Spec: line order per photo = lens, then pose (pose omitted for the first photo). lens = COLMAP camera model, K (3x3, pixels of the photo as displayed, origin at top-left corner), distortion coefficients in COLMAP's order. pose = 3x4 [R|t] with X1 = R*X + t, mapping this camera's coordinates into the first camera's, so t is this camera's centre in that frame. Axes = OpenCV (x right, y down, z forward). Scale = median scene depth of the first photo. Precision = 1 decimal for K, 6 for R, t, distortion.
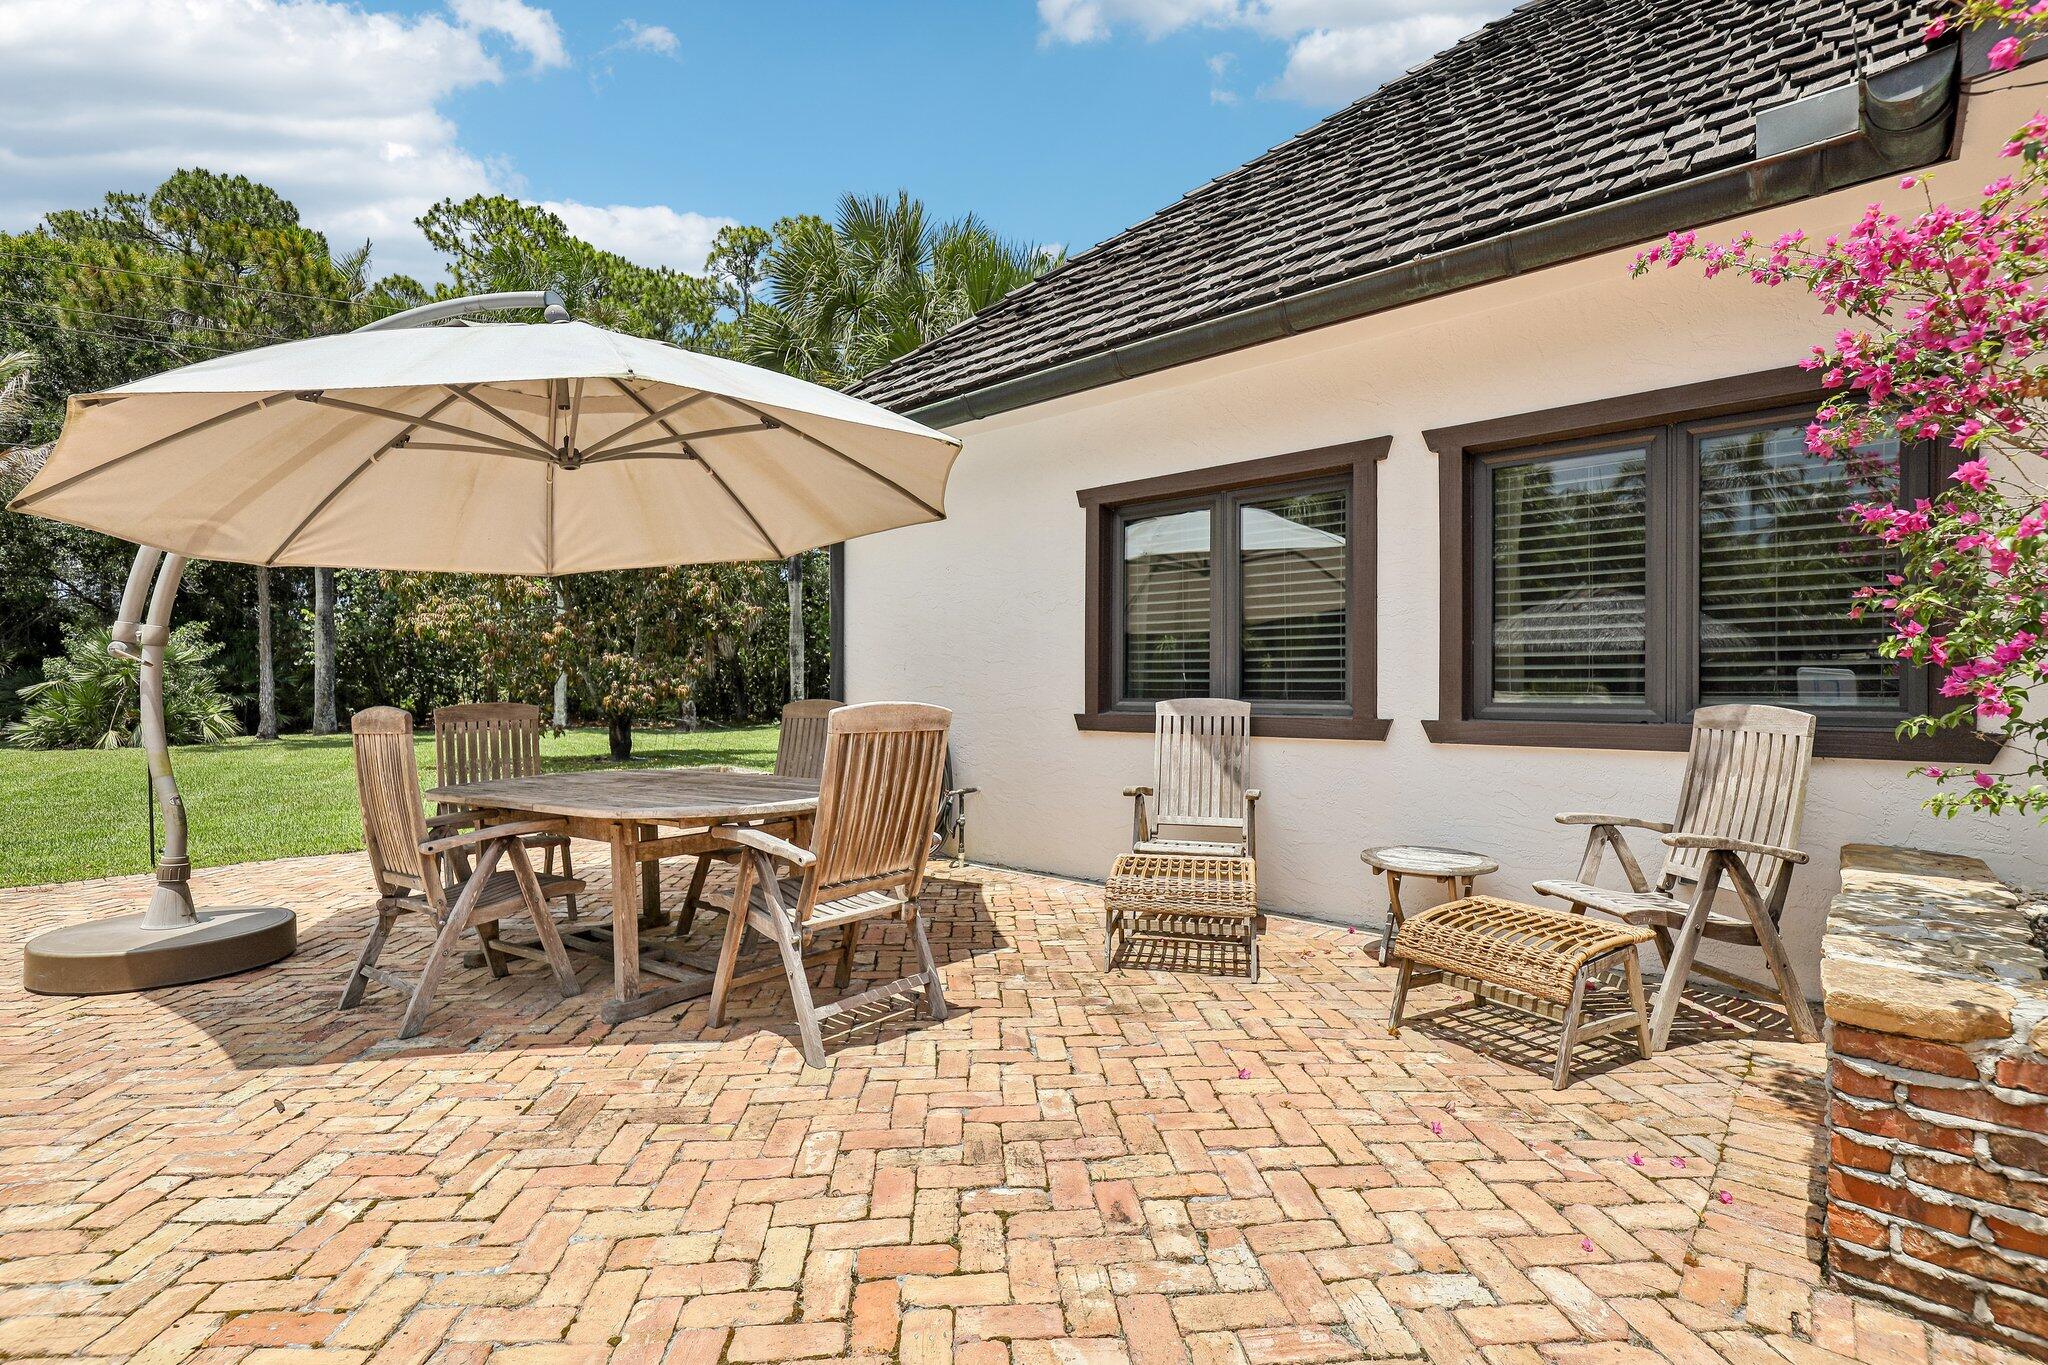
lens RADIAL K [[939.1, 0, 1027.9], [0, 939.1, 682.9], [0, 0, 1]] dist [-0.003233, -0.000619]
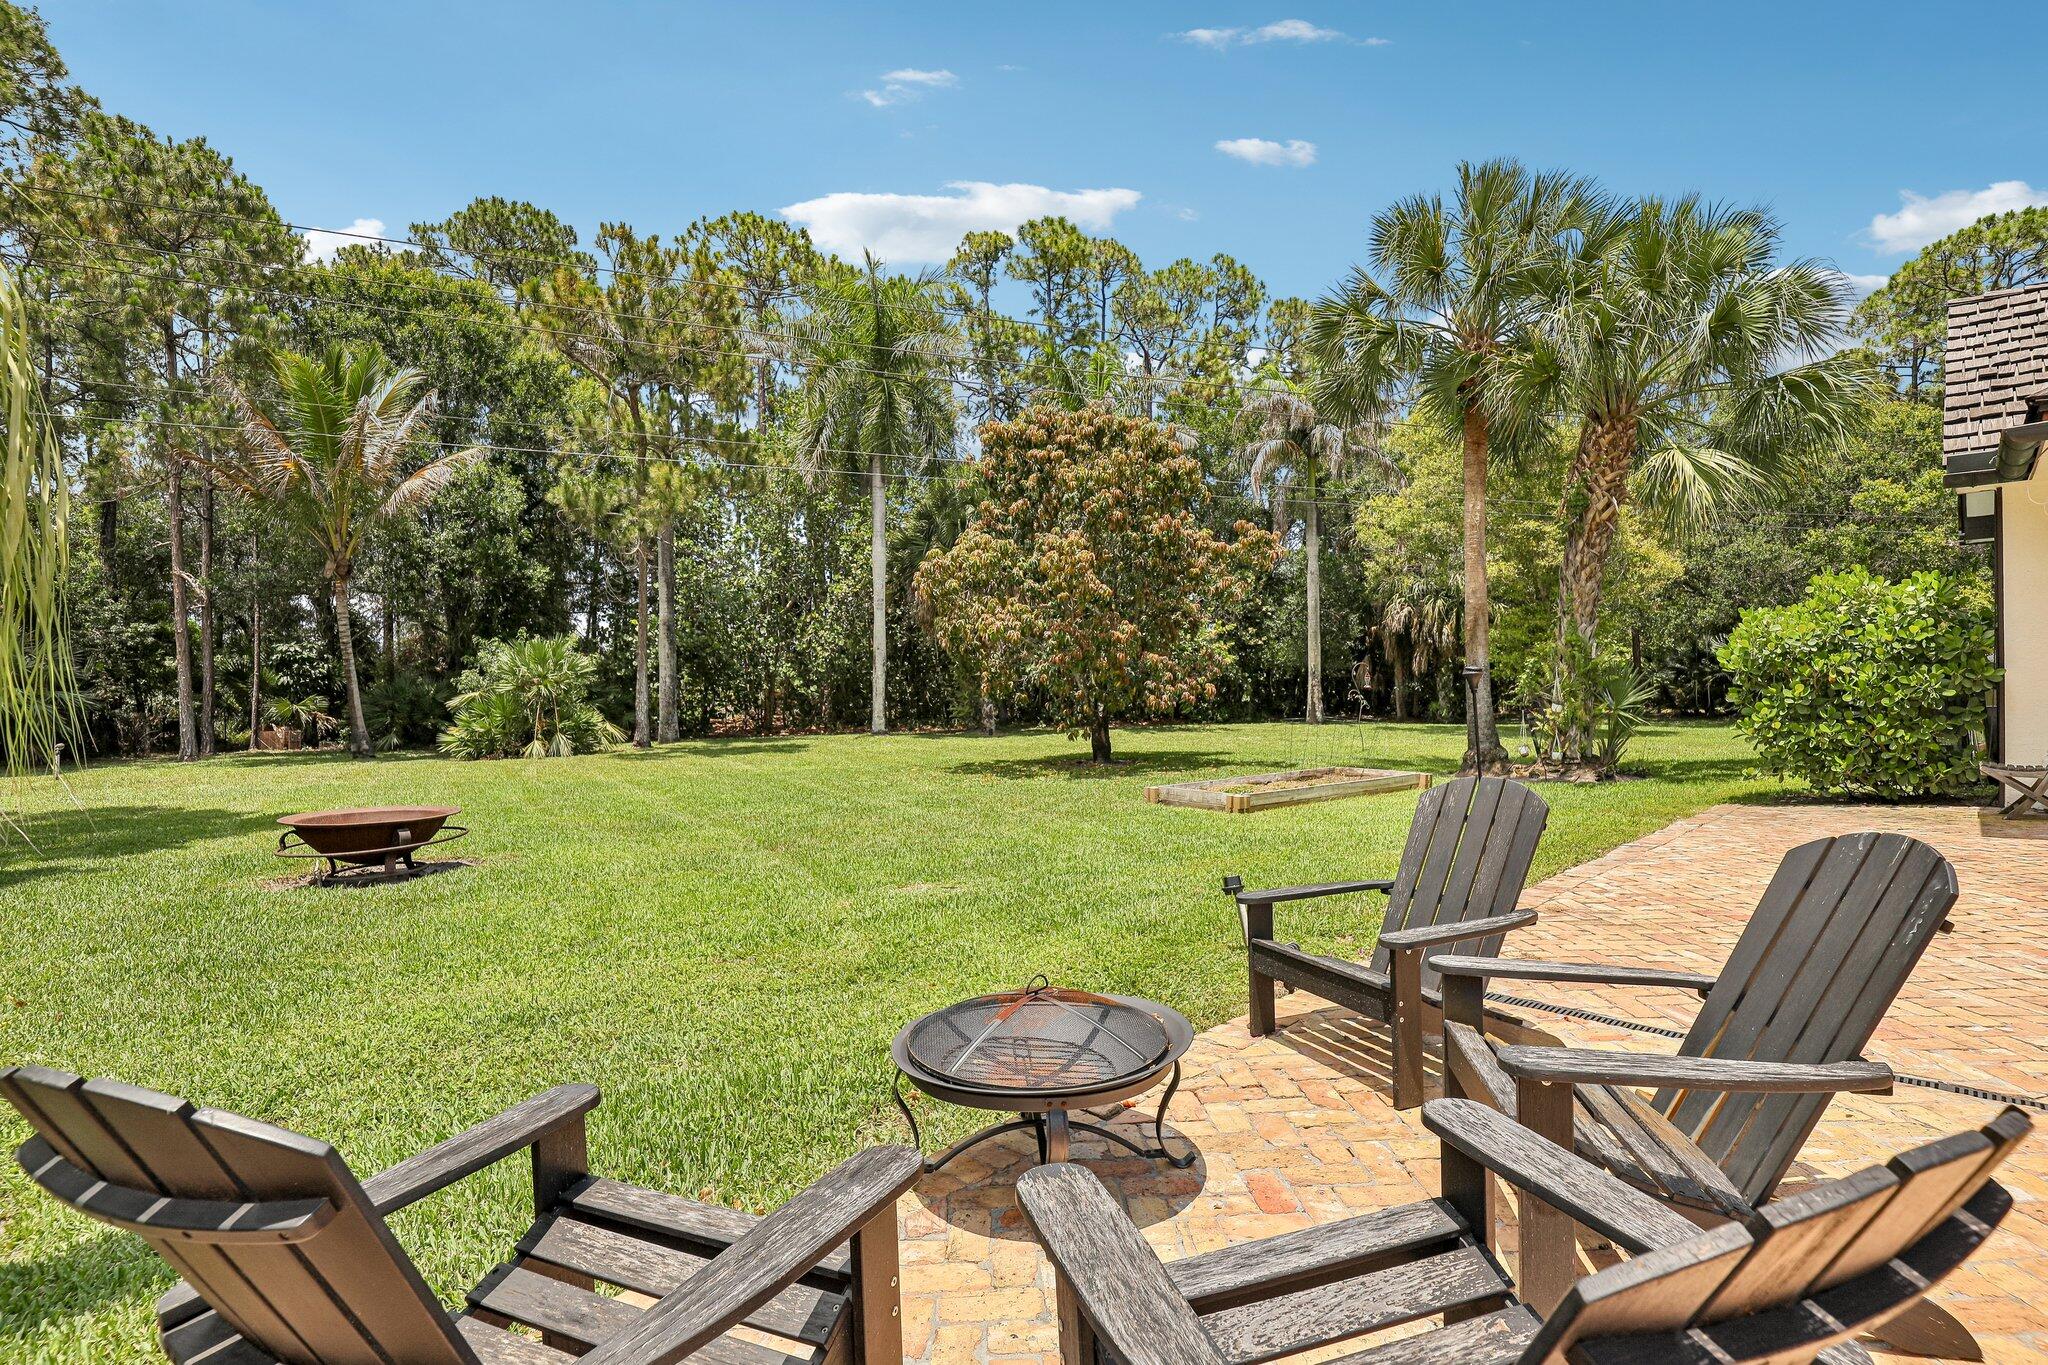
lens RADIAL K [[939.1, 0, 1007.2], [0, 939.1, 692.9], [0, 0, 1]] dist [-0.003233, -0.000619]
pose [[0.998378, -0.018120, -0.053972, -0.357437], [0.018482, 0.999810, 0.006214, 0.001762], [0.053849, -0.007202, 0.998523, -0.007753]]
